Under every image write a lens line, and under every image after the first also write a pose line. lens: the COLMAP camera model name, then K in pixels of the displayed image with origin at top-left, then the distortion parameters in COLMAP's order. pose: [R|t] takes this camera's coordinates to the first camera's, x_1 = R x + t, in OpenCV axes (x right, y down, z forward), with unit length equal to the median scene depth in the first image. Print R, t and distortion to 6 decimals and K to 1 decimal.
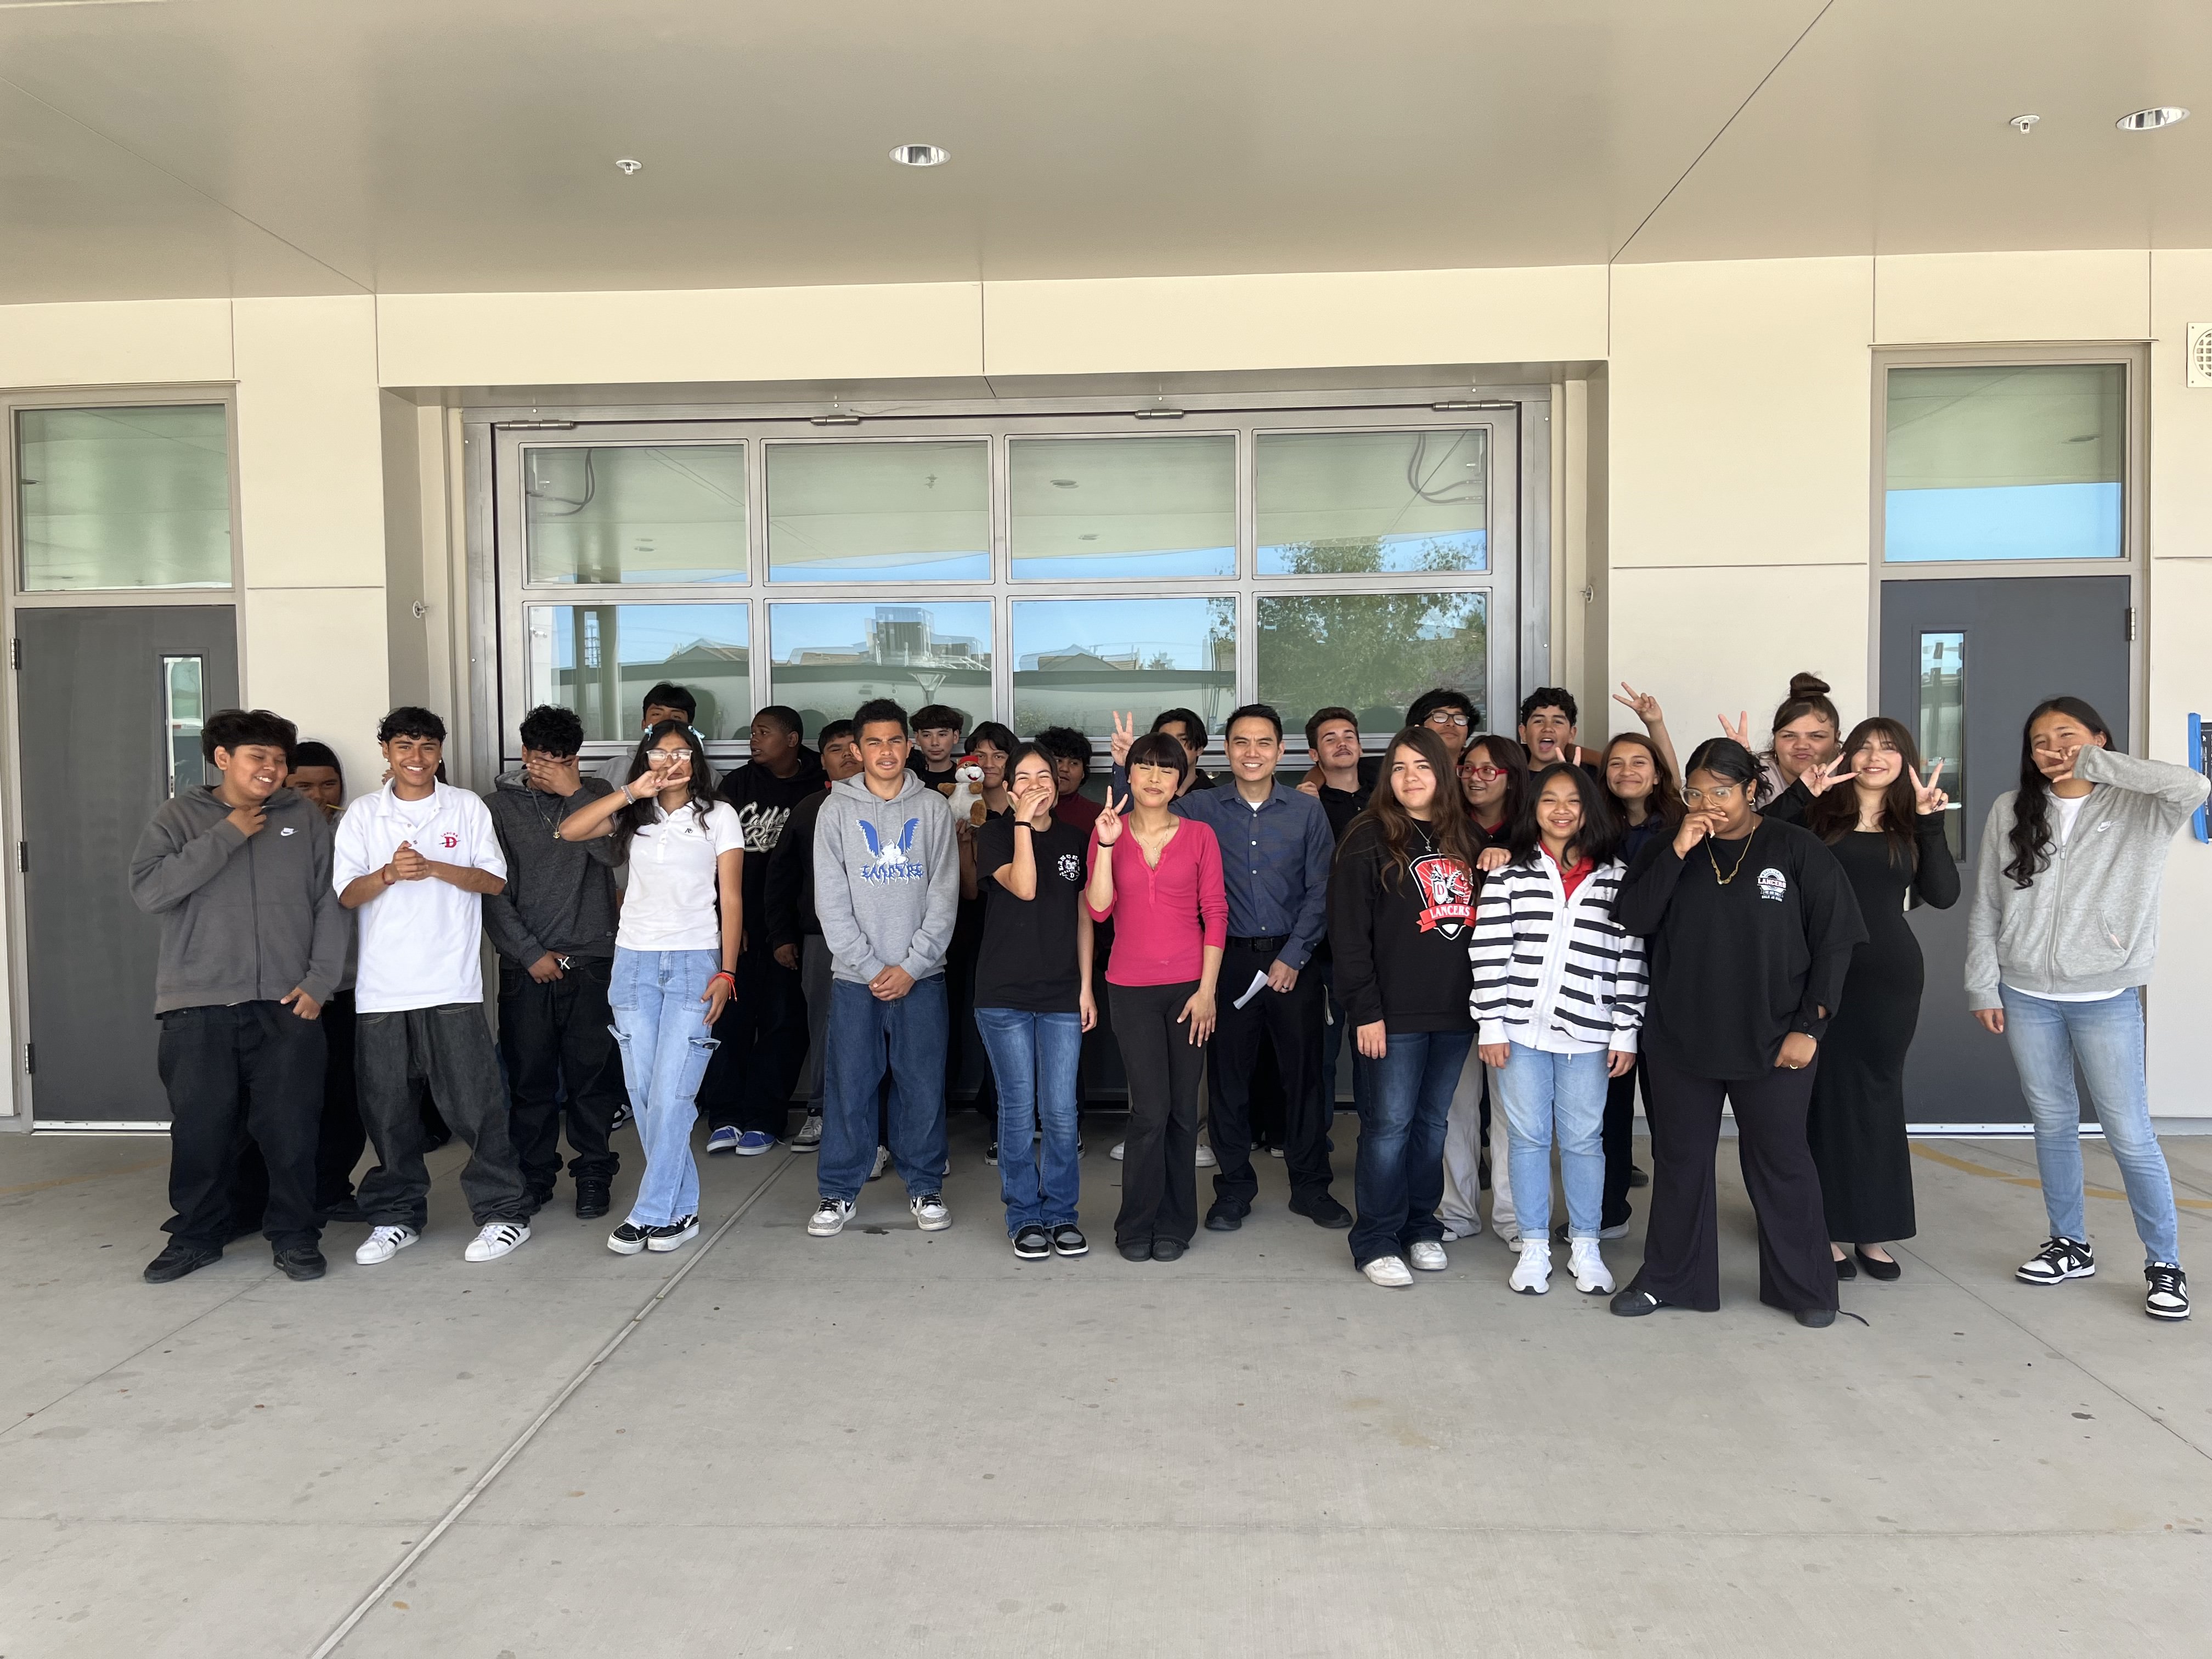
lens RADIAL K [[1675.8, 0, 1098.6], [0, 1675.8, 813.1], [0, 0, 1]] dist [0.056880, -0.071893]
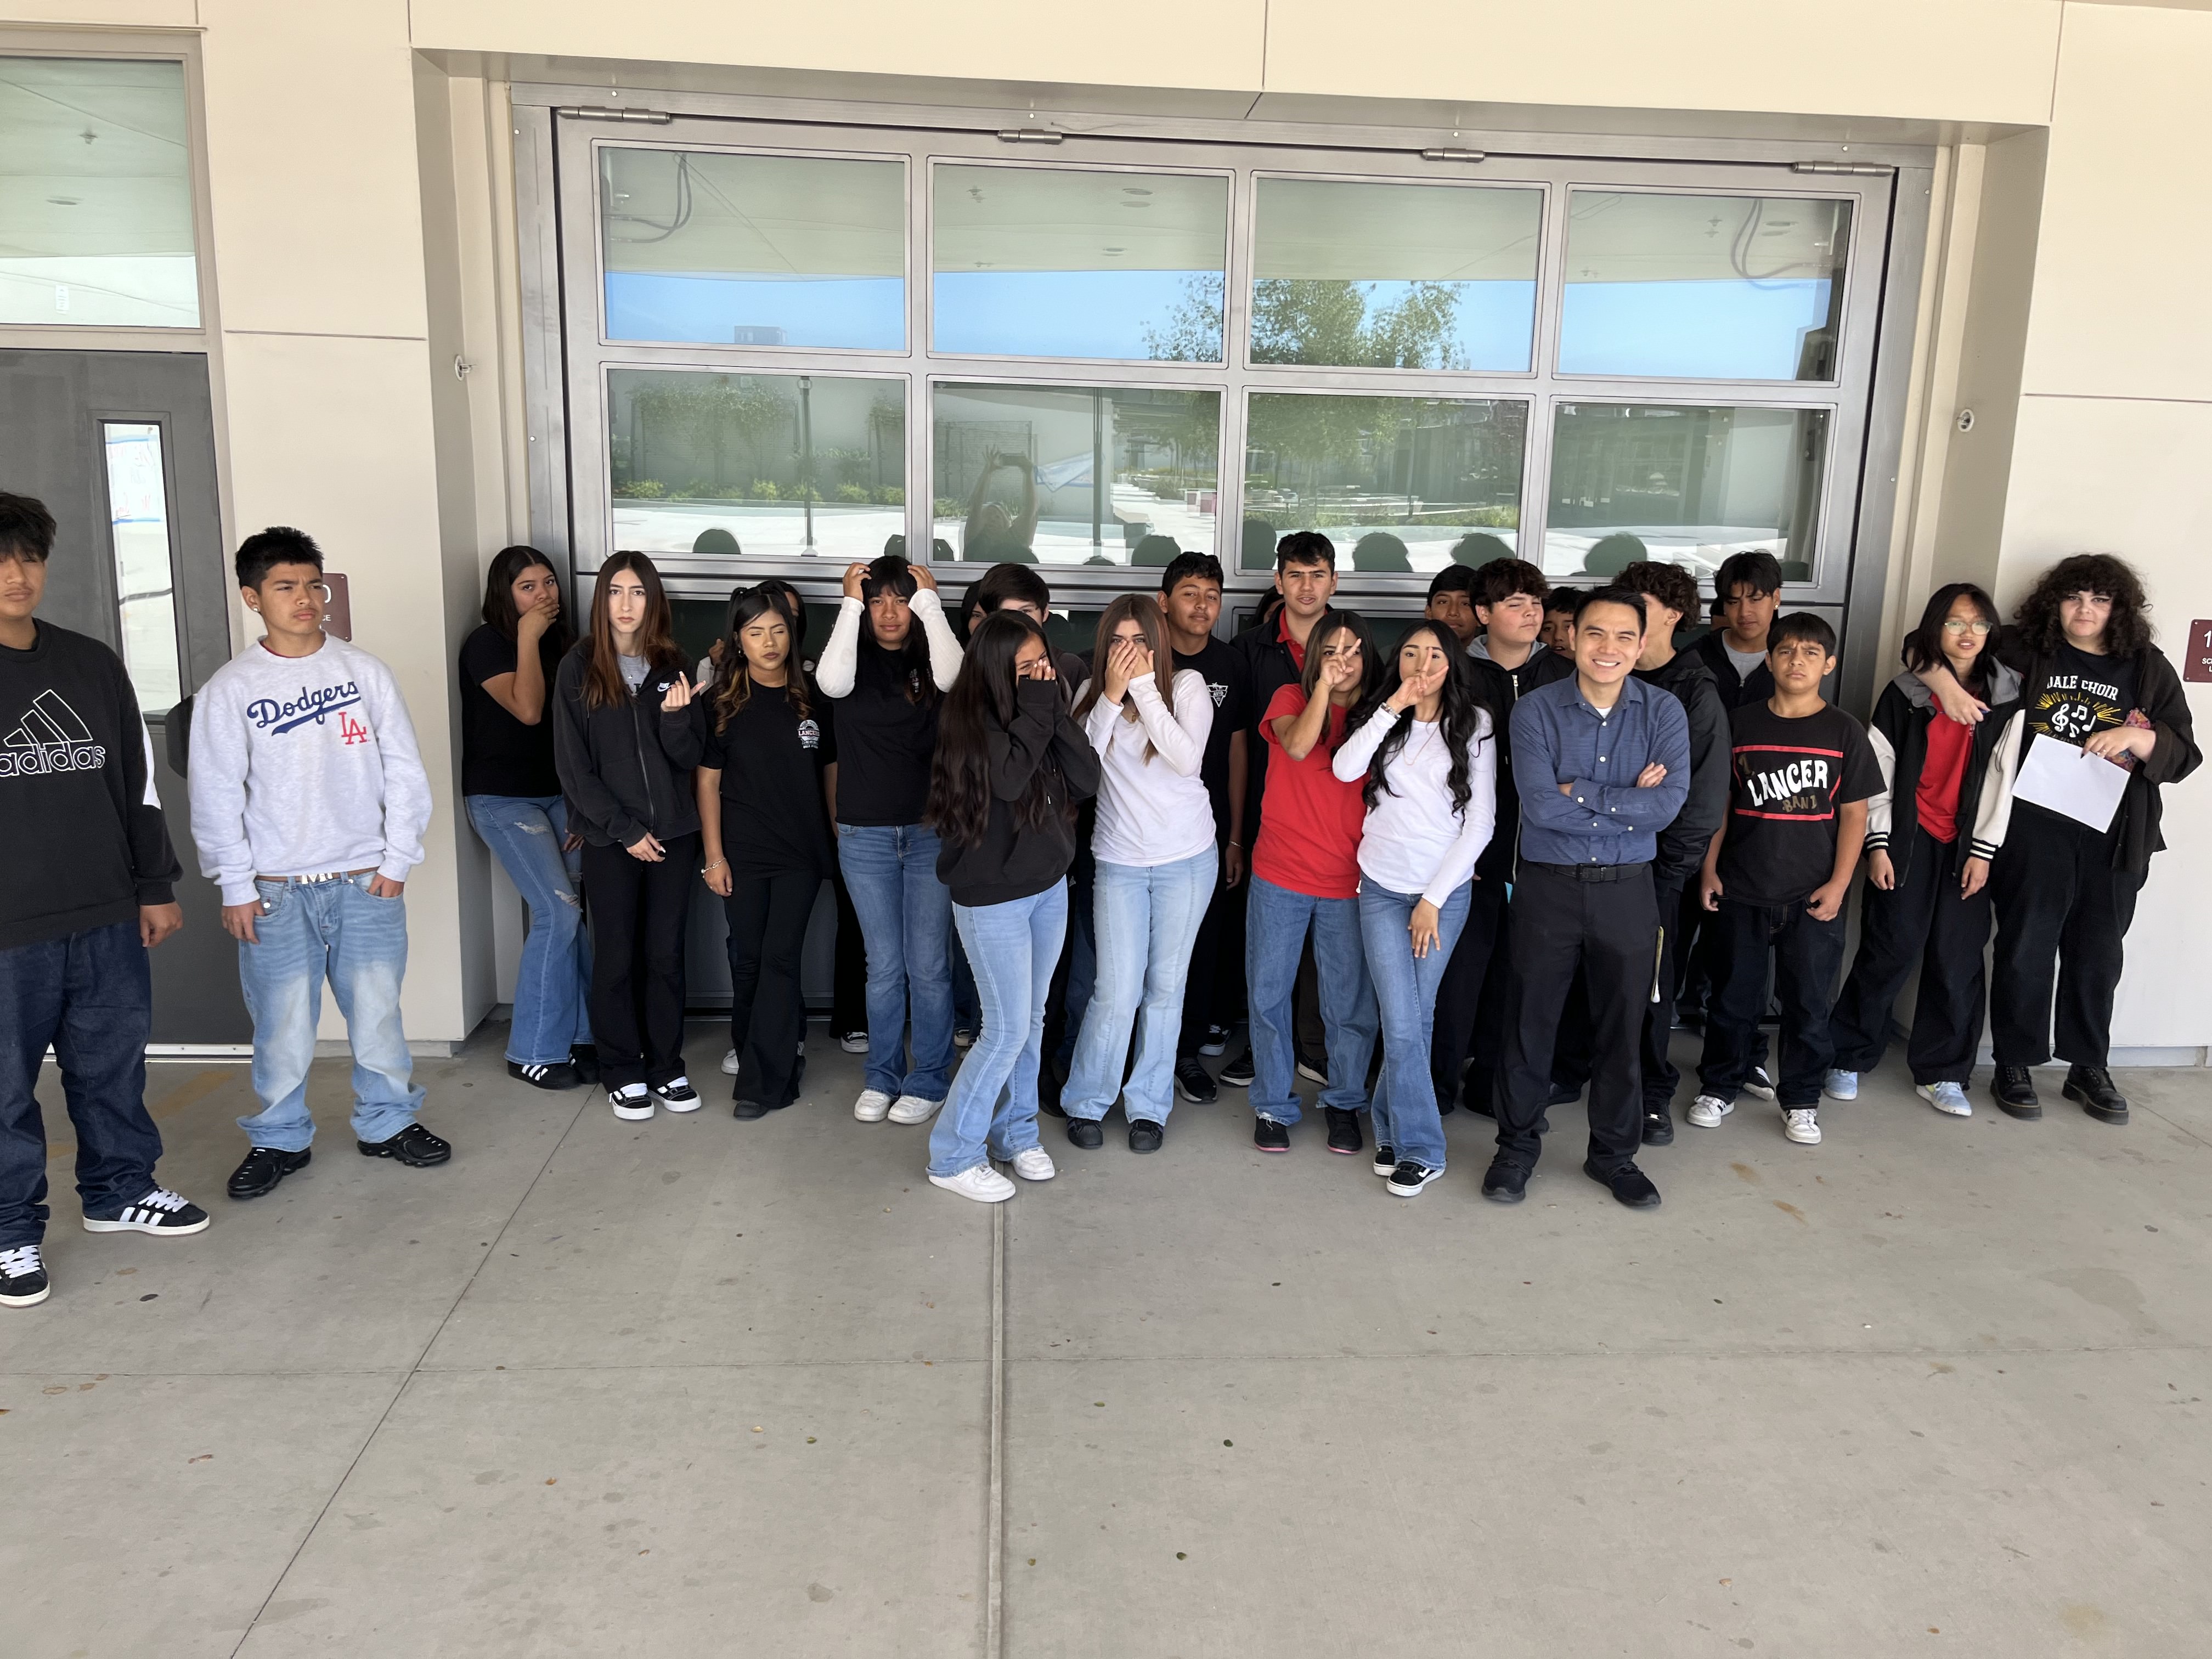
lens RADIAL K [[1645.4, 0, 1116.6], [0, 1645.4, 766.5], [0, 0, 1]] dist [0.065554, -0.081764]
pose [[0.990623, 0.013658, 0.135939, -0.240665], [-0.035338, 0.986747, 0.158373, -0.082484], [-0.131974, -0.161692, 0.977977, 0.248817]]
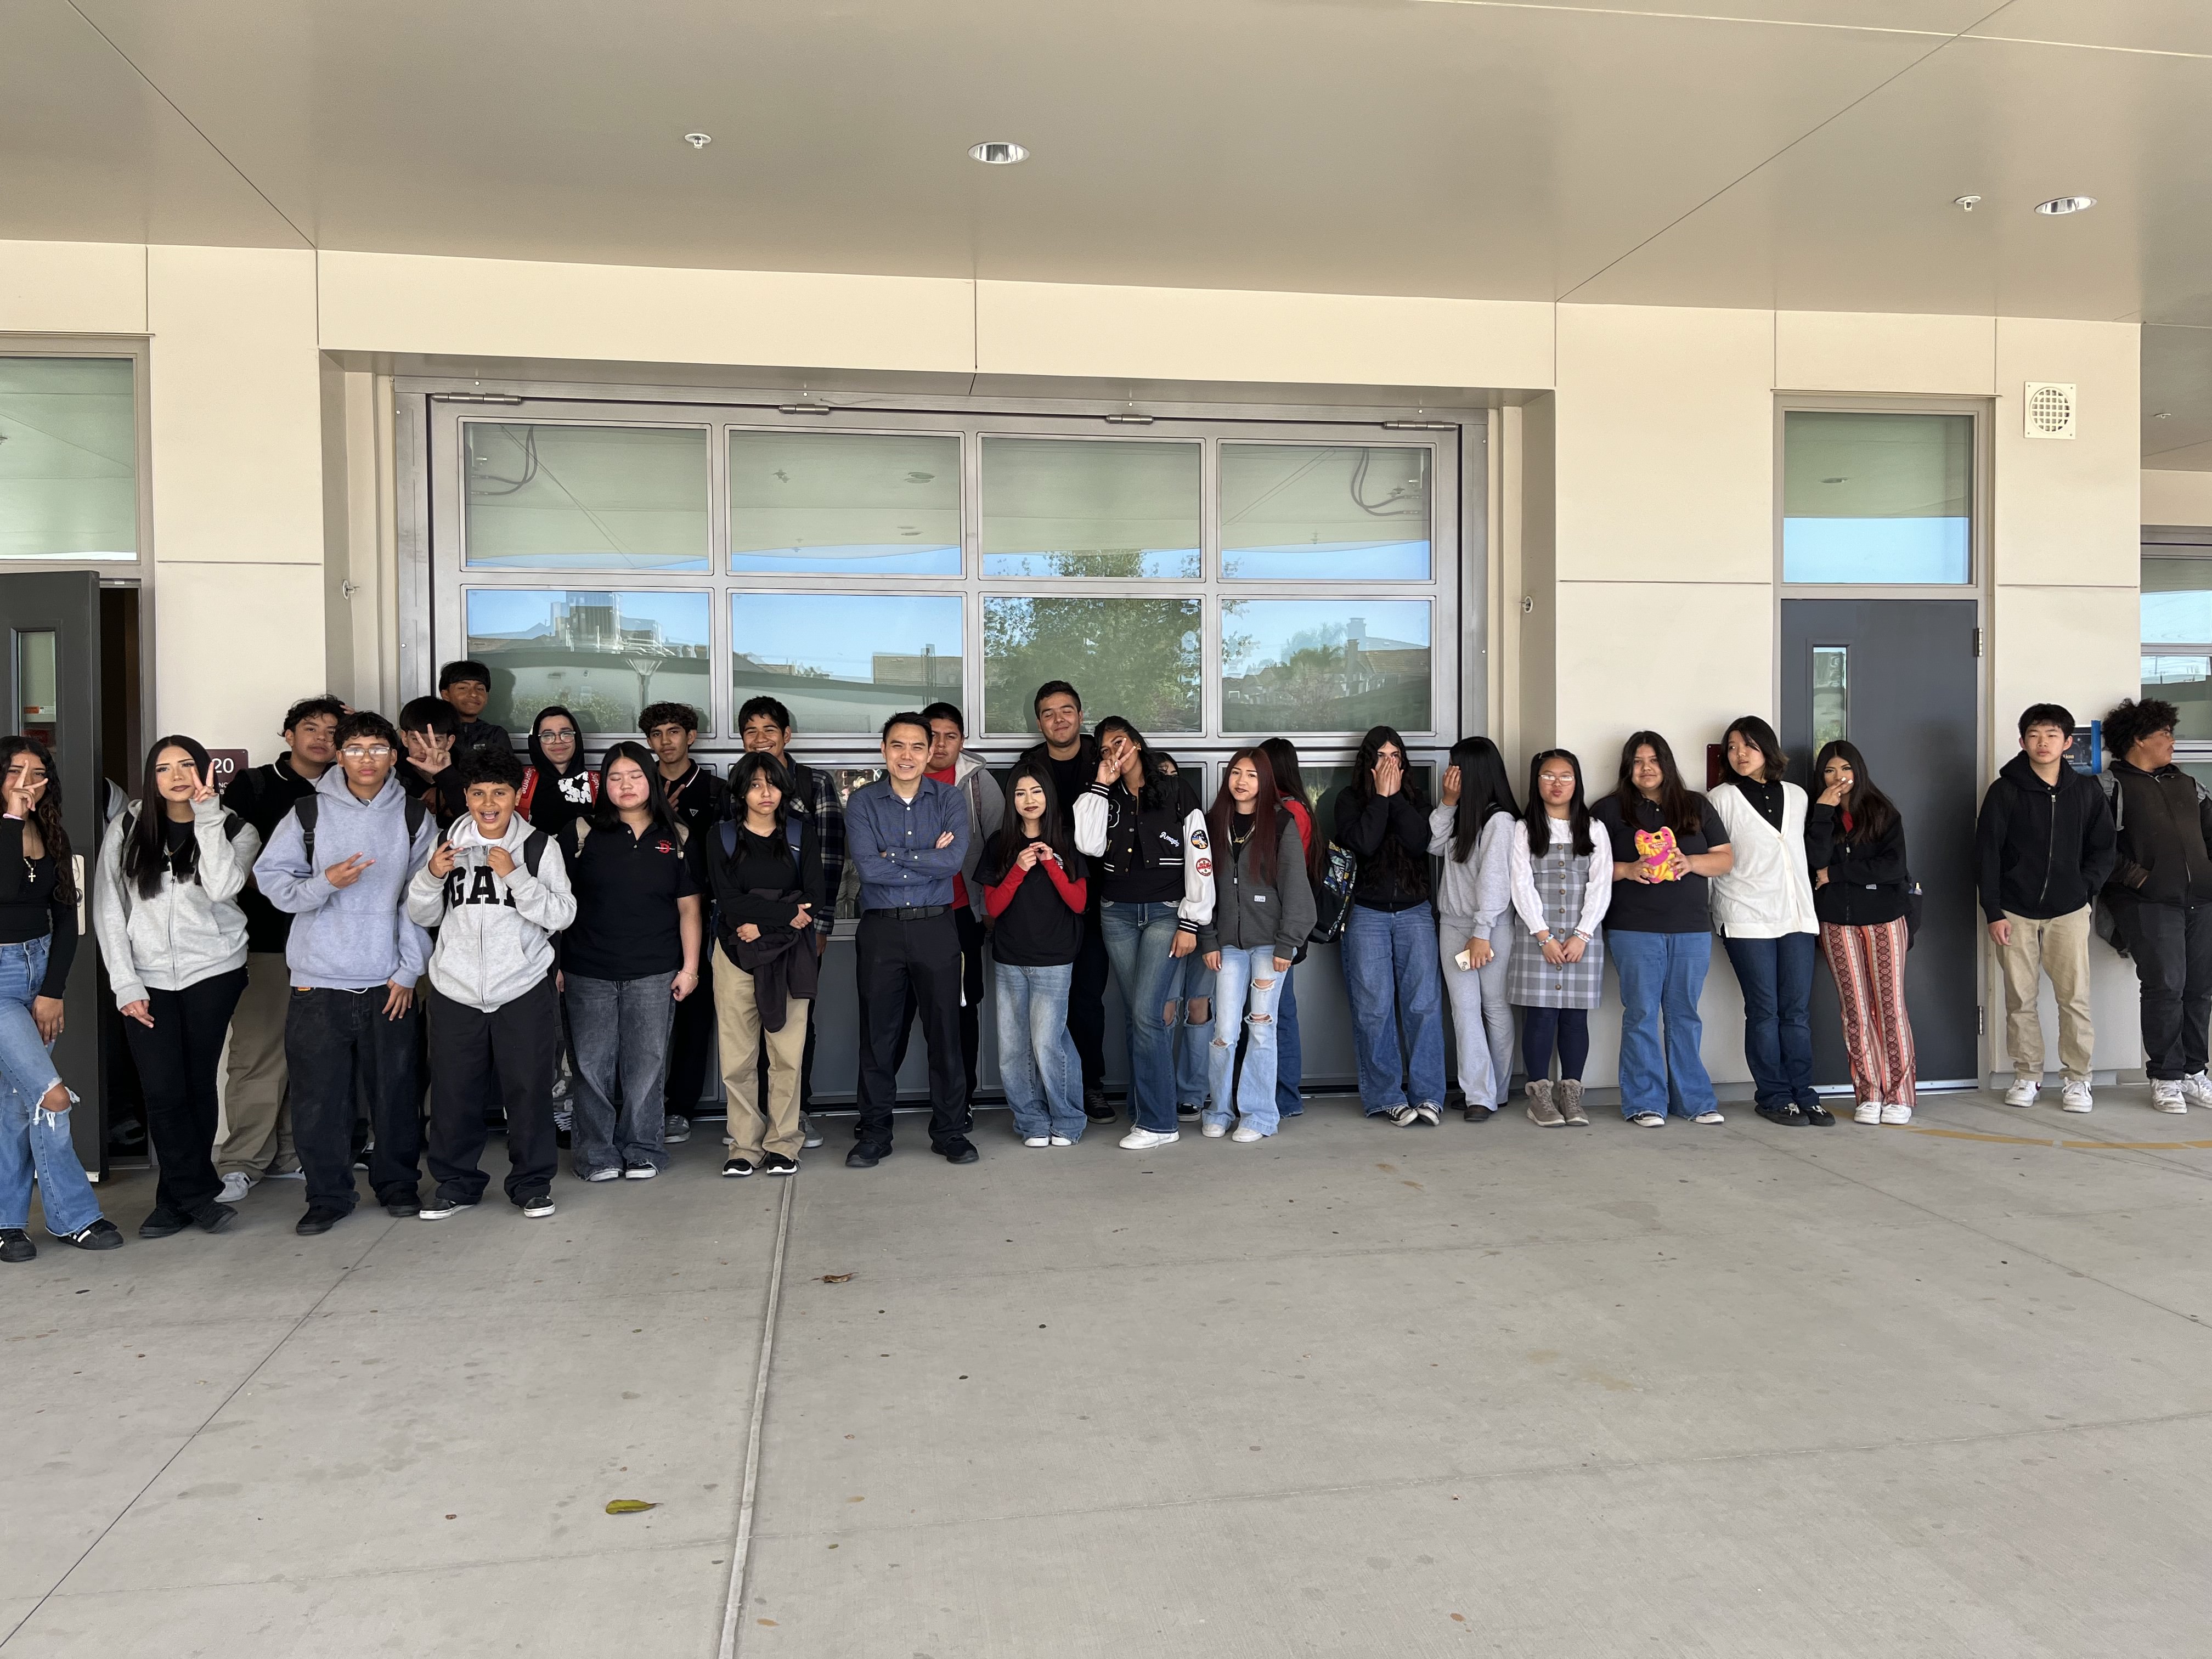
lens RADIAL K [[1677.7, 0, 1104.5], [0, 1677.7, 782.1], [0, 0, 1]] dist [0.071299, -0.095282]
pose [[0.976947, 0.002132, 0.213473, -0.218235], [0.001969, 0.999818, -0.018997, 0.004170], [-0.213475, 0.018980, 0.976764, 0.003629]]
